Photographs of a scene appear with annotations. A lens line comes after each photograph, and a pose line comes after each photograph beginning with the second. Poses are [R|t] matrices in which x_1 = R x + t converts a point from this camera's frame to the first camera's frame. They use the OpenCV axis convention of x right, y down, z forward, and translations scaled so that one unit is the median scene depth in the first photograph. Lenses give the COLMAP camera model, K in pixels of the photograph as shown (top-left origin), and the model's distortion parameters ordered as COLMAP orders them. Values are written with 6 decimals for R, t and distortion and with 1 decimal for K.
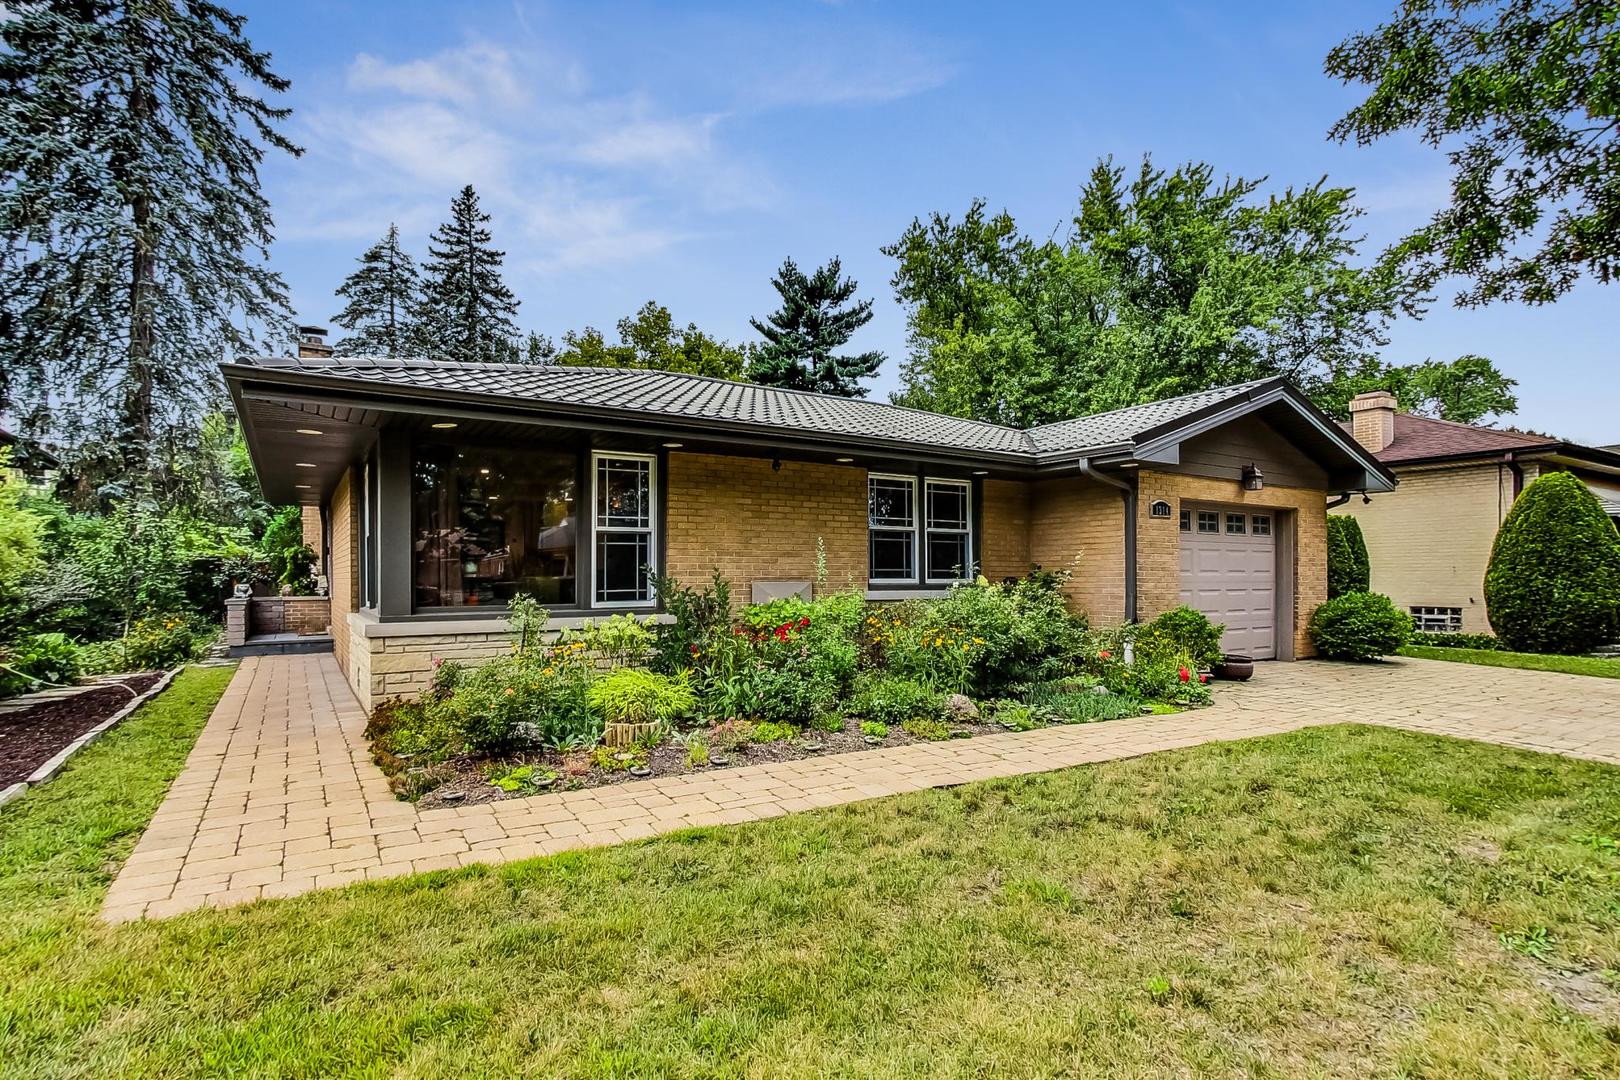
lens RADIAL K [[791.2, 0, 809.0], [0, 791.2, 572.7], [0, 0, 1]] dist [0.037226, -0.025624]
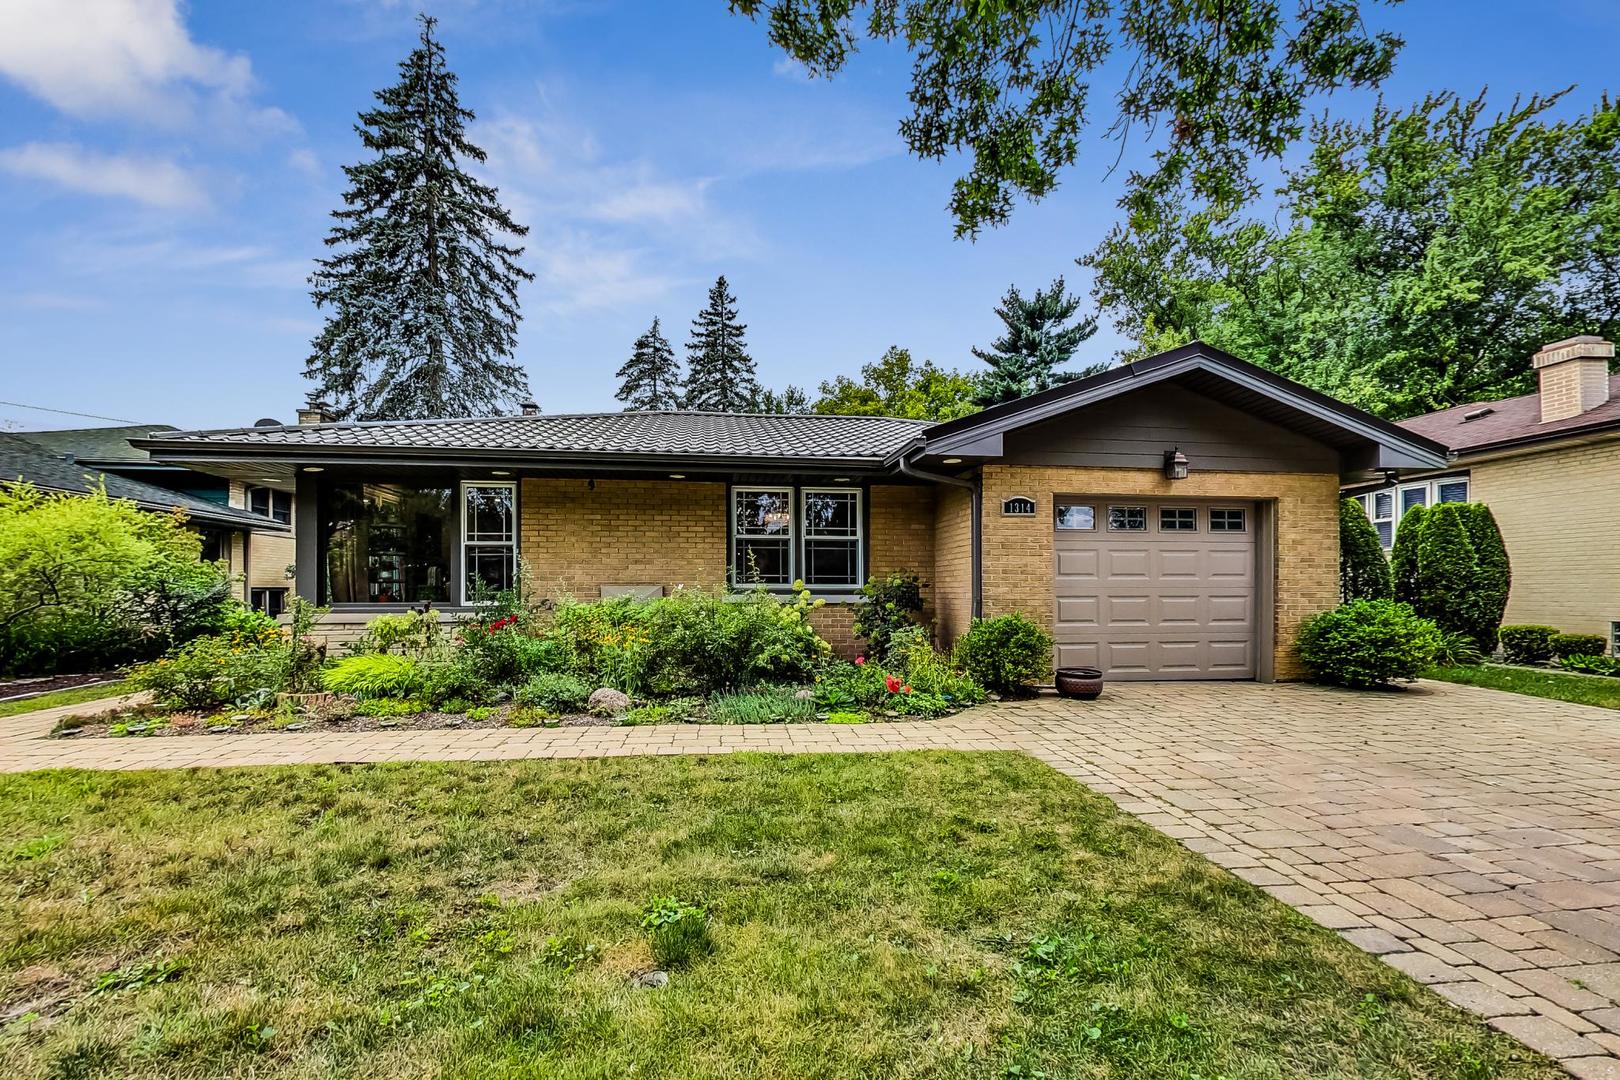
lens RADIAL K [[696.1, 0, 809.7], [0, 696.1, 590.8], [0, 0, 1]] dist [0.026869, -0.008389]
pose [[0.911612, 0.001846, -0.411048, 0.181315], [0.001765, 0.999963, 0.008403, 0.003123], [0.411048, -0.008386, 0.911575, 0.055269]]
